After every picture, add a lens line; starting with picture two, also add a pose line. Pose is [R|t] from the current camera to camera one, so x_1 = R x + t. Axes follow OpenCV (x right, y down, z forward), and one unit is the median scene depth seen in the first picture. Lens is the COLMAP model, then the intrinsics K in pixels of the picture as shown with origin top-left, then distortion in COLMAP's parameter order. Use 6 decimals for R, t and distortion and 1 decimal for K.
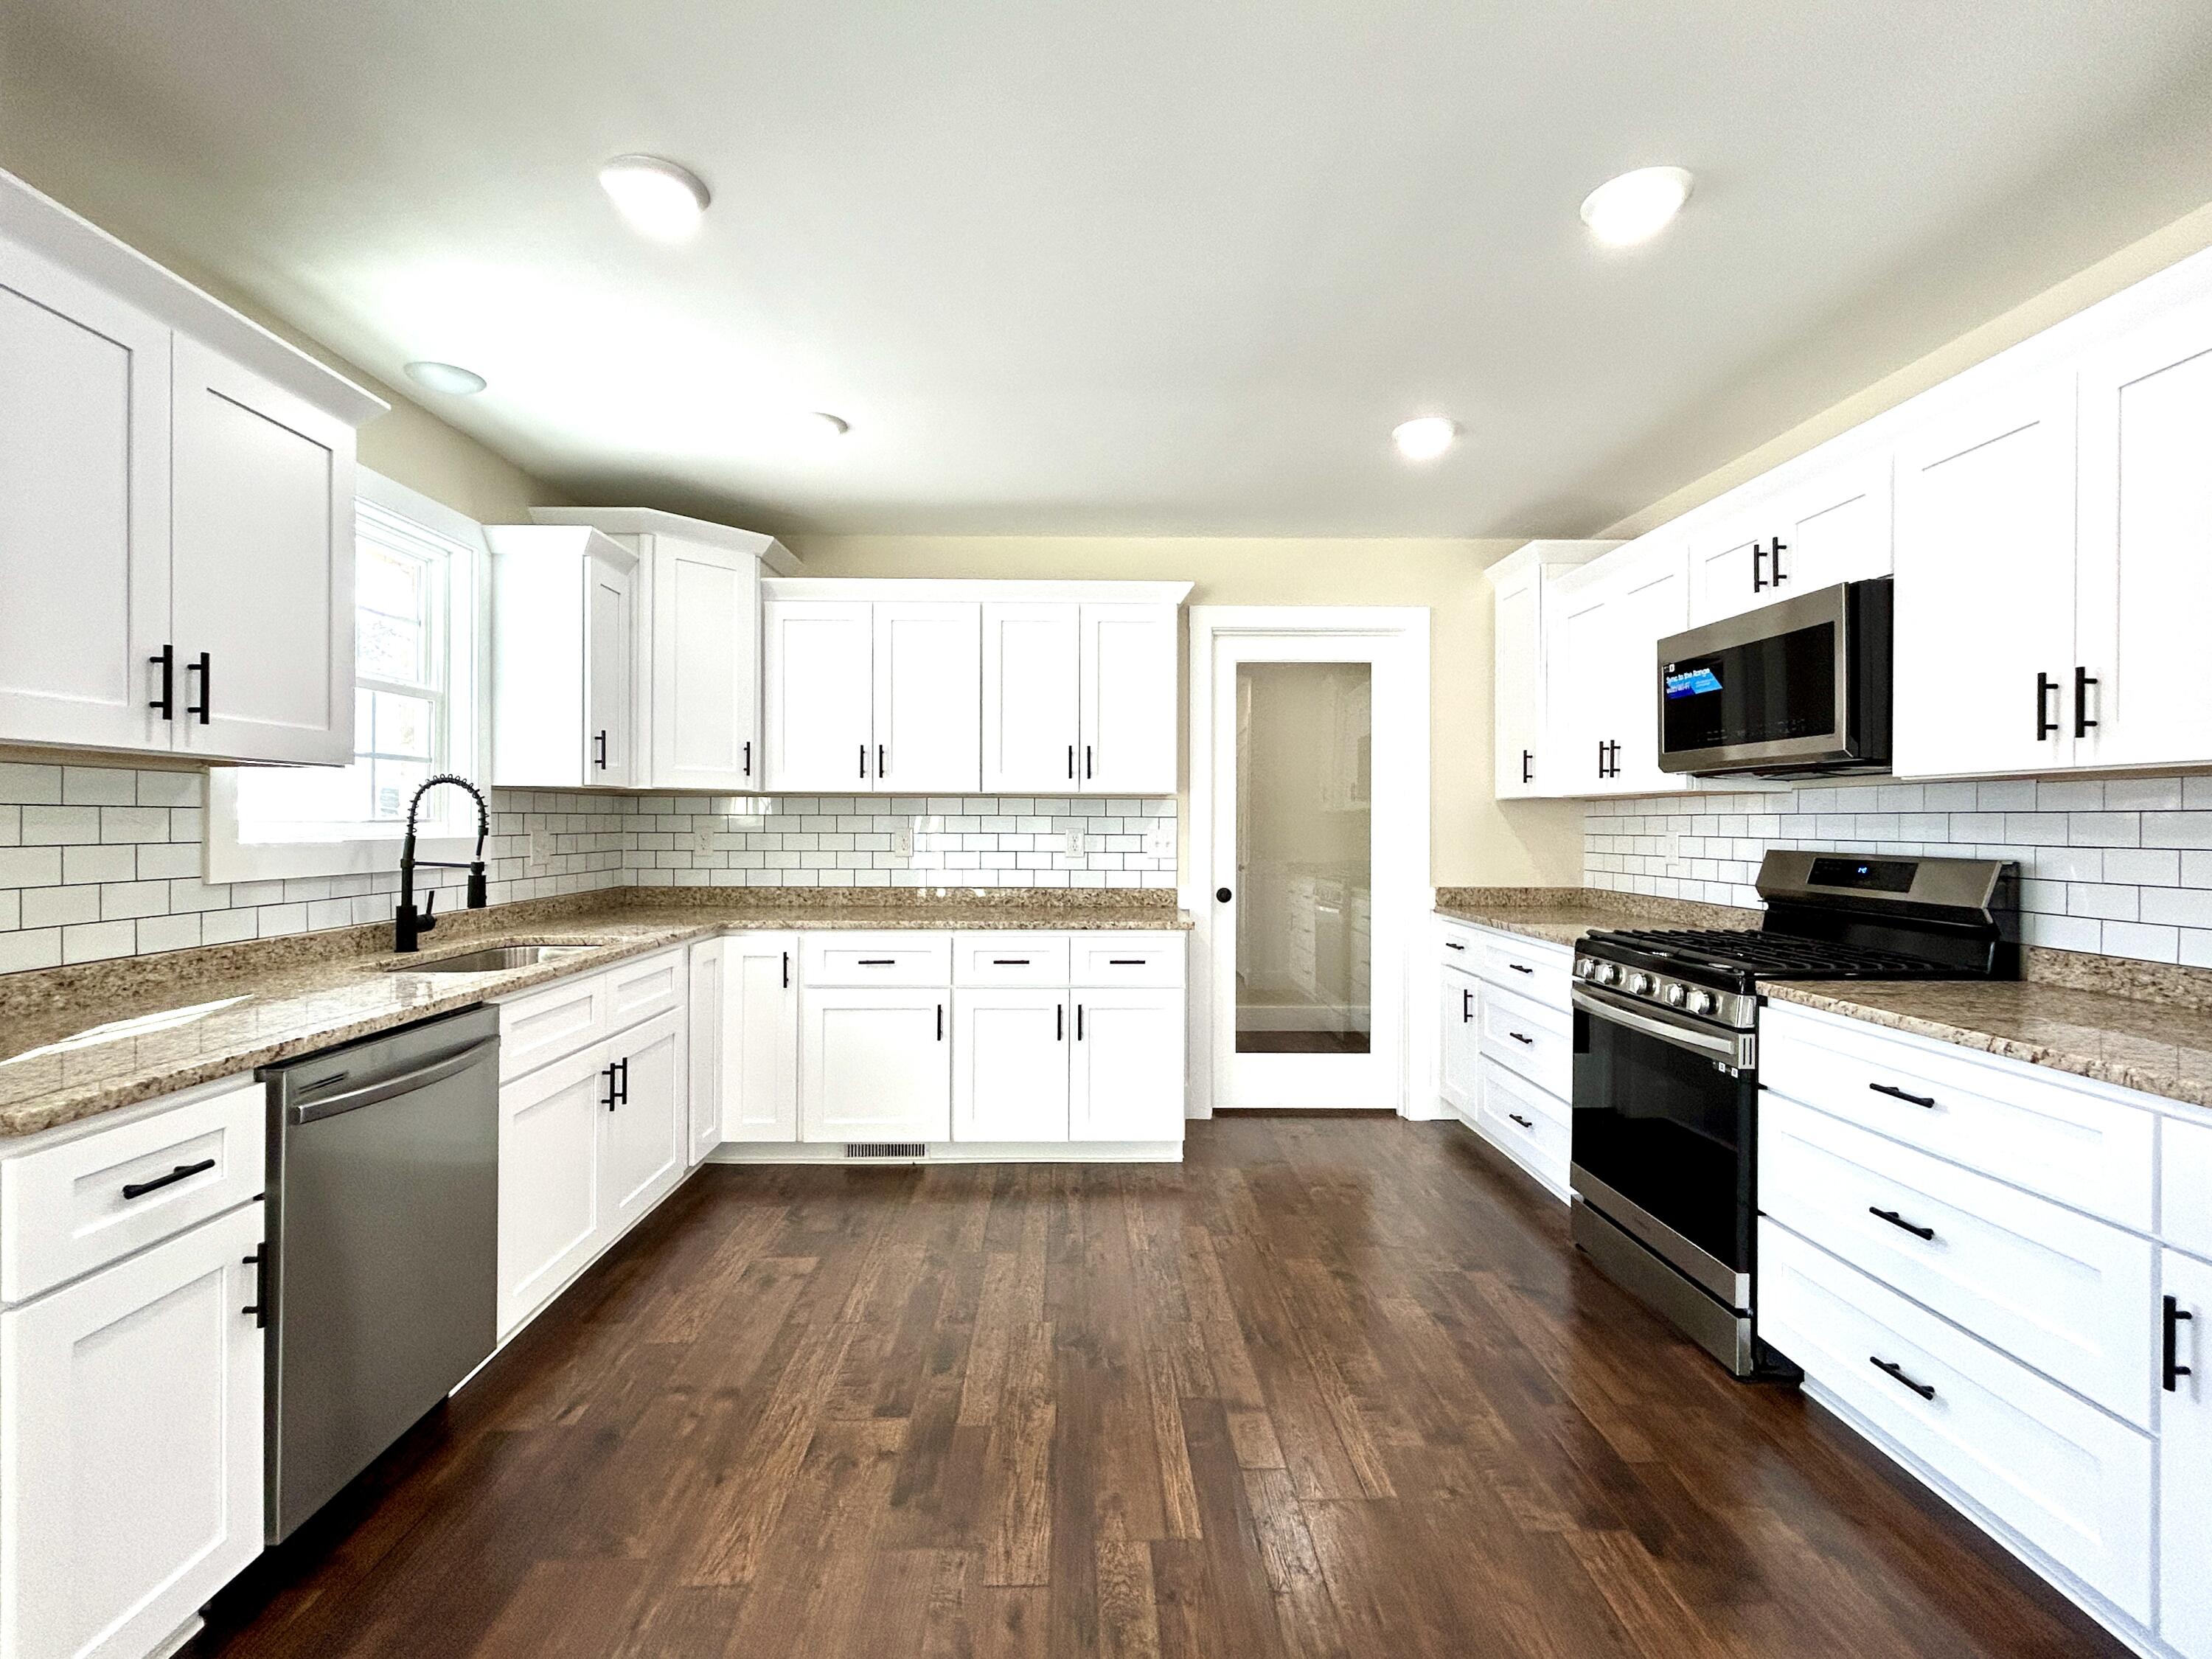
lens RADIAL K [[1019.2, 0, 1088.8], [0, 1019.2, 821.0], [0, 0, 1]] dist [-0.003688, 0.002645]
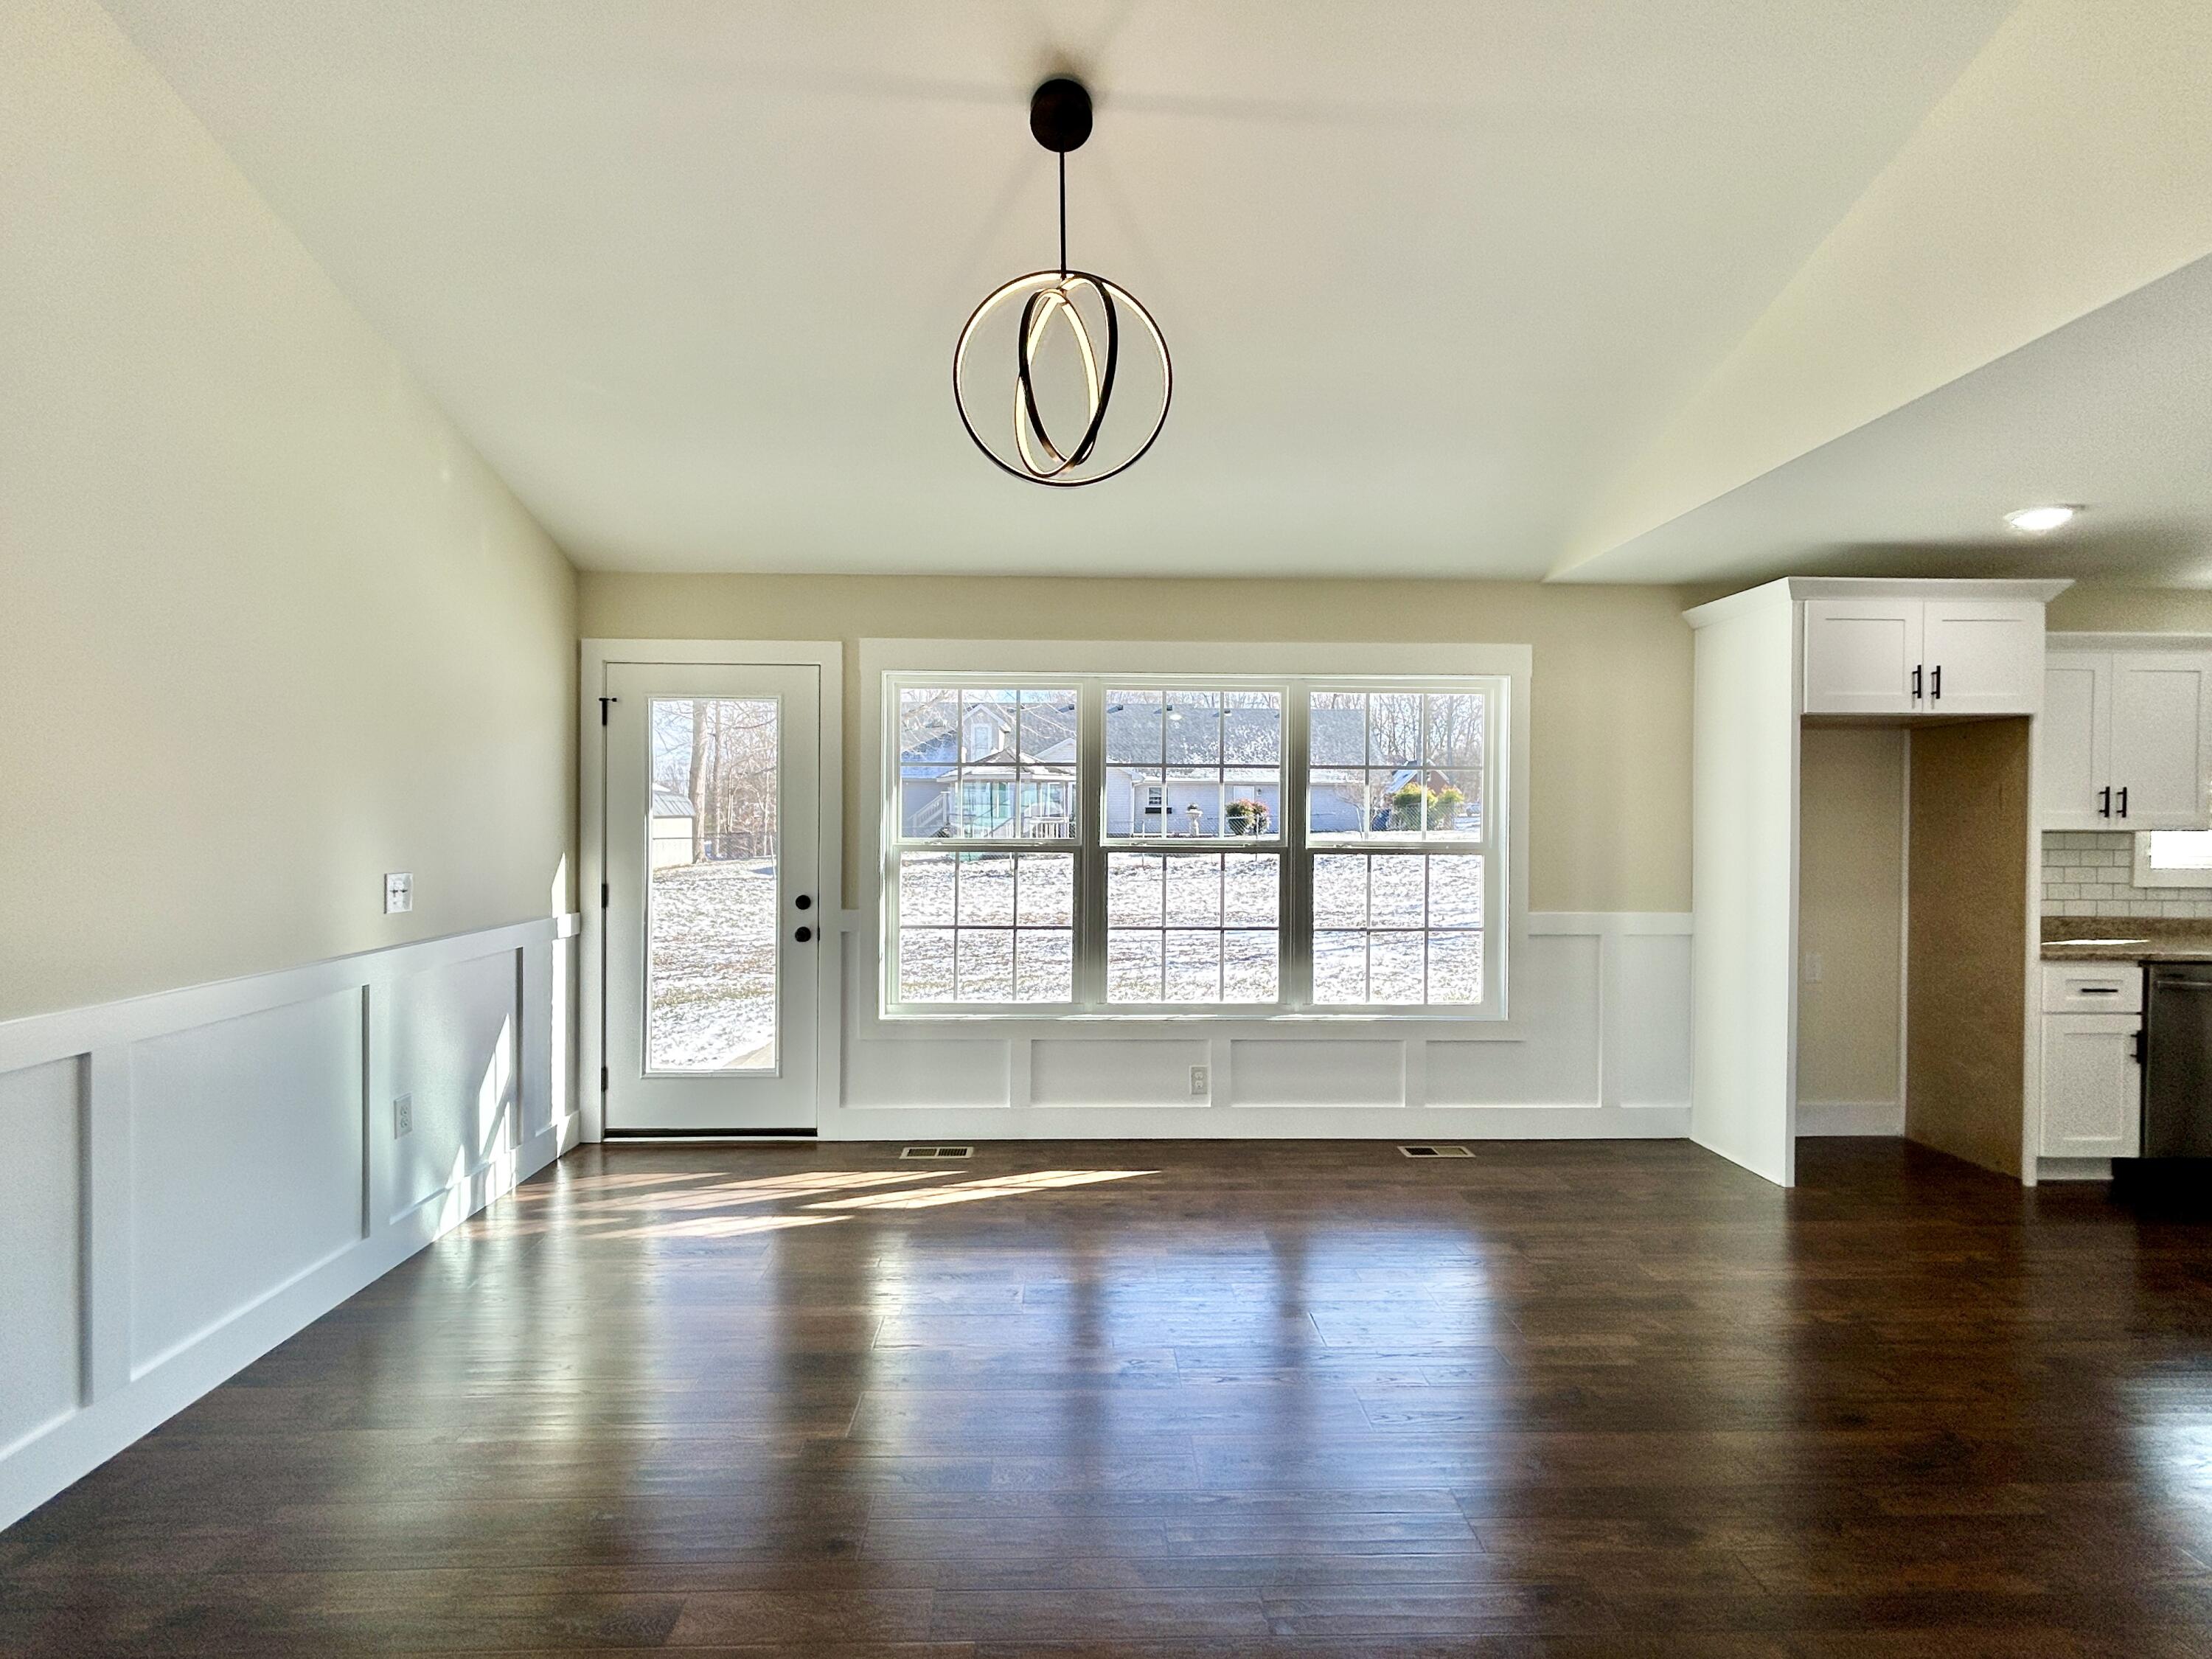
lens RADIAL K [[1019.2, 0, 1095.1], [0, 1019.2, 825.6], [0, 0, 1]] dist [-0.003688, 0.002645]
pose [[0.017957, 0.007180, -0.999813, 0.885340], [-0.004691, 0.999964, 0.007097, -0.051647], [0.999828, 0.004562, 0.017990, -0.871006]]
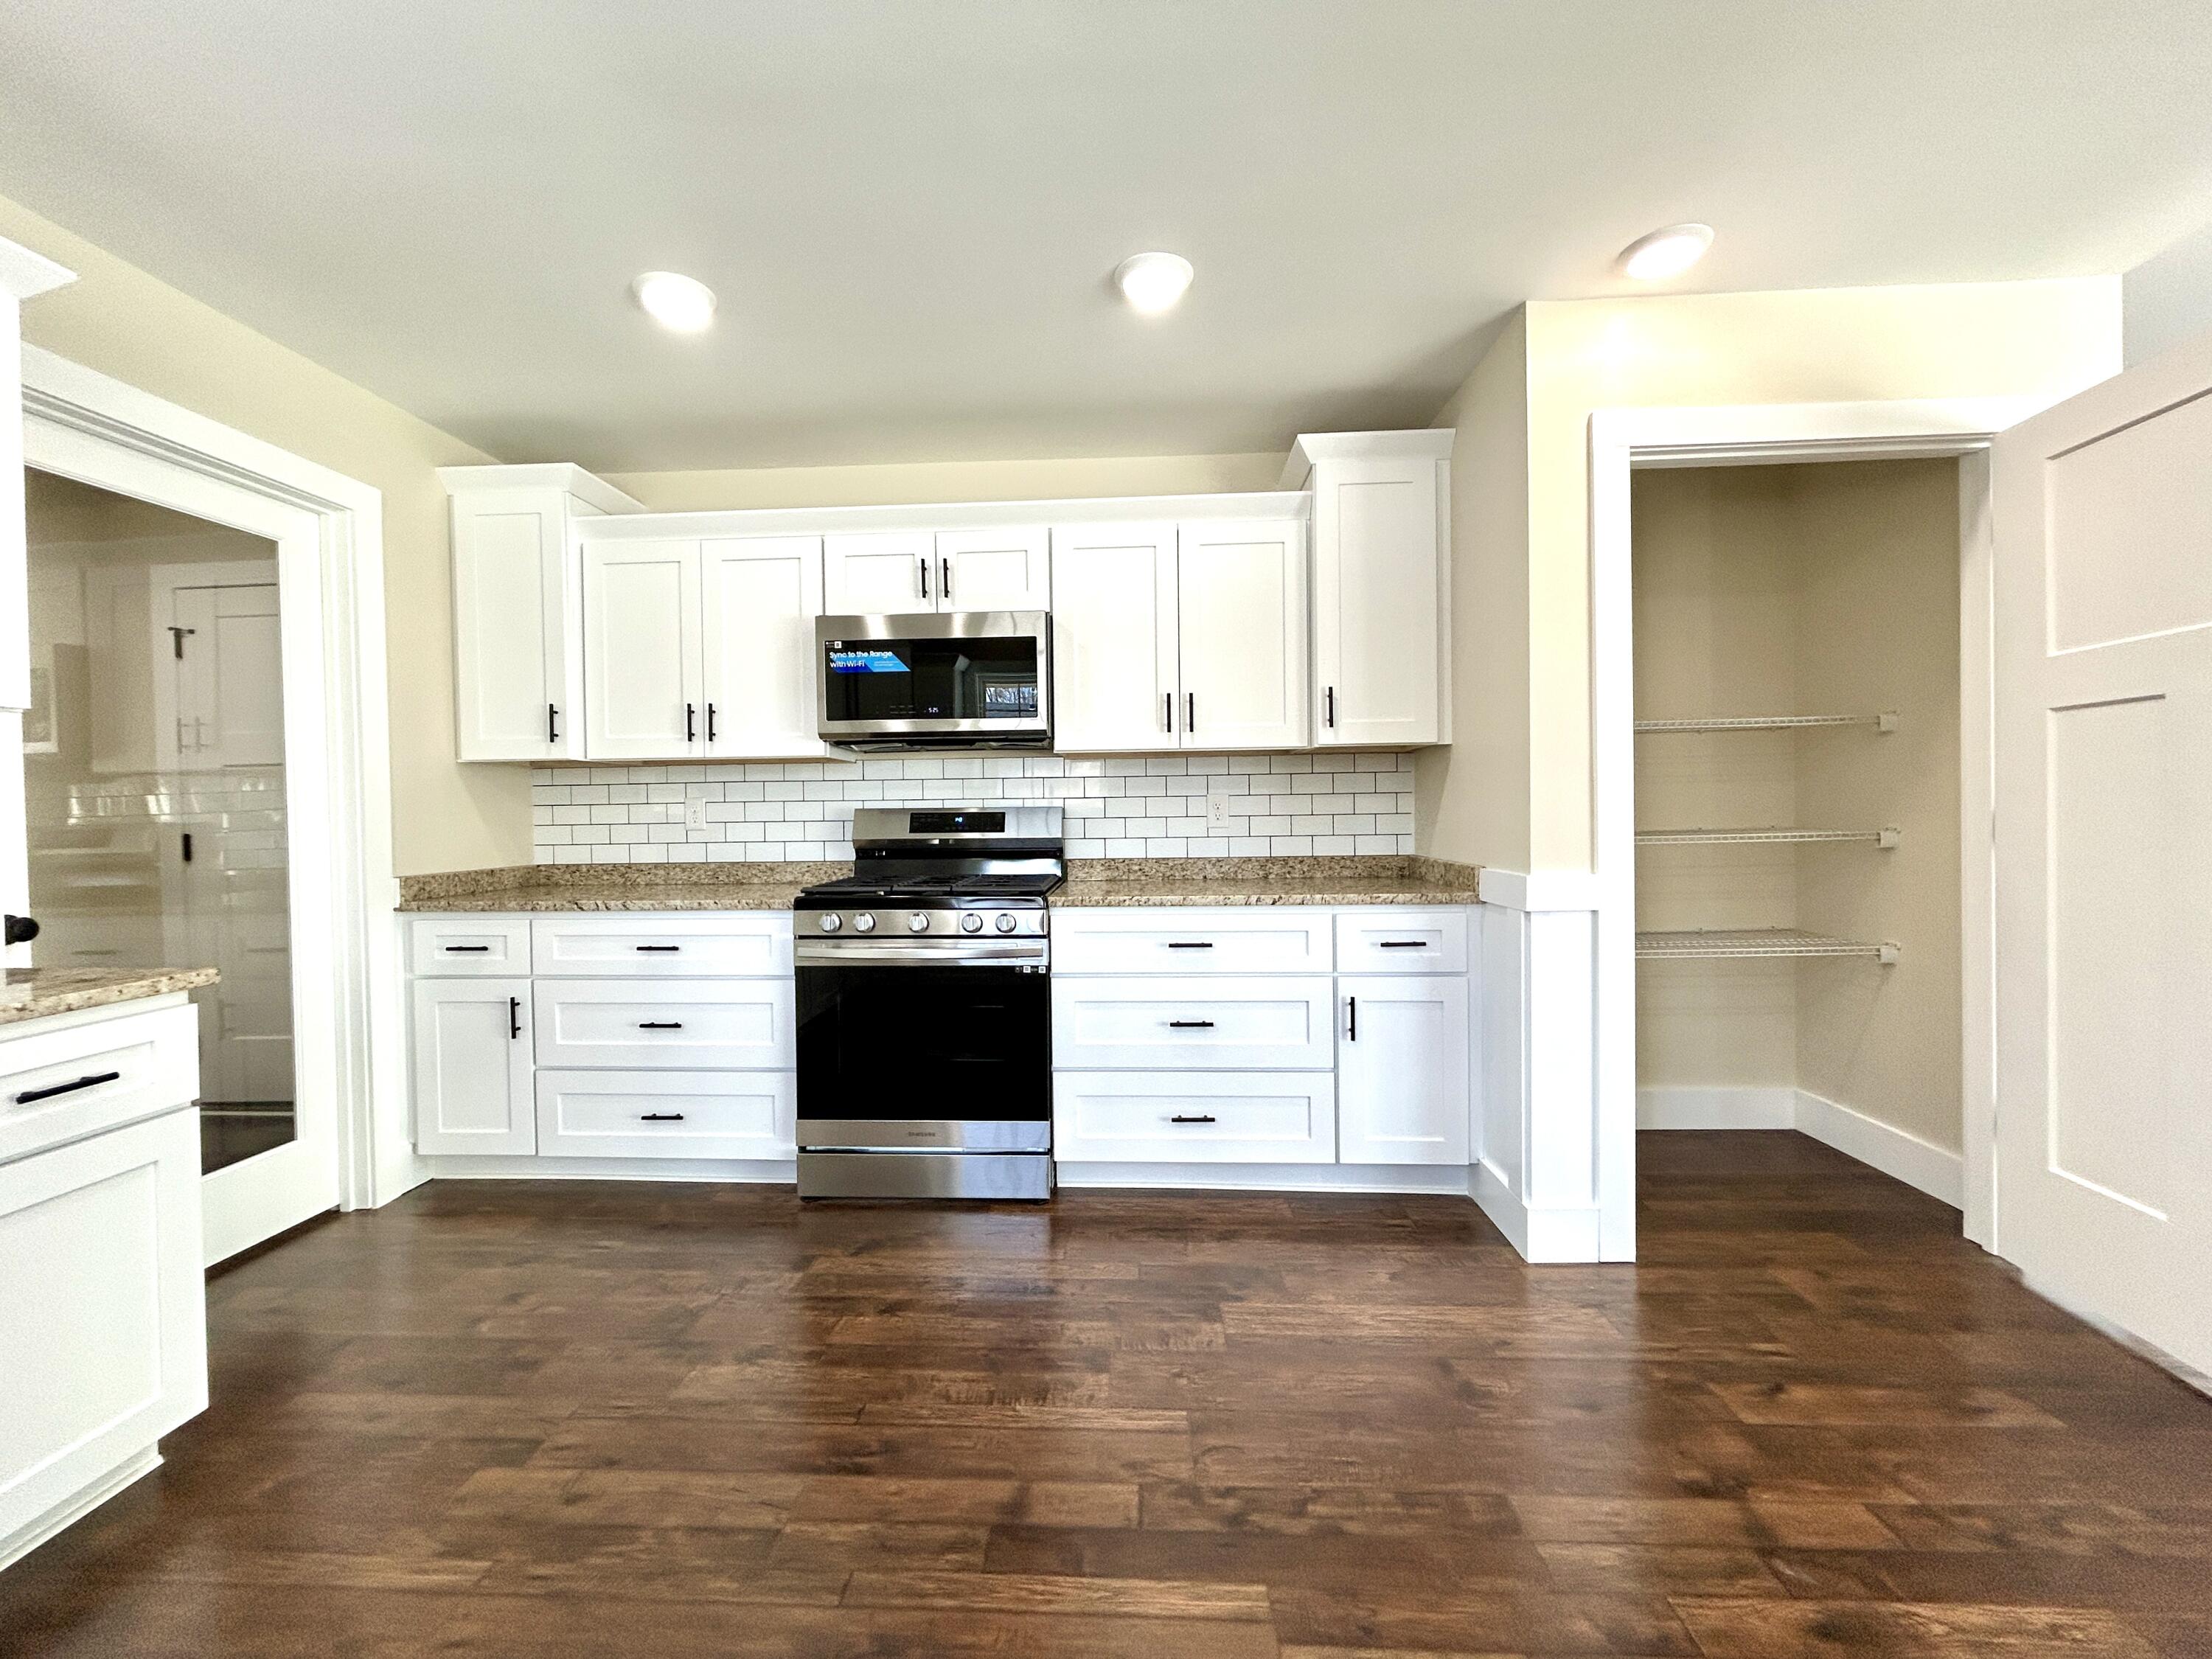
lens RADIAL K [[899.3, 0, 1082.4], [0, 899.3, 822.8], [0, 0, 1]] dist [-0.002428, 0.002000]
pose [[0.068747, -0.016946, 0.997490, -0.400280], [0.013249, 0.999783, 0.016072, 0.032424], [-0.997546, 0.012110, 0.068957, 0.684735]]
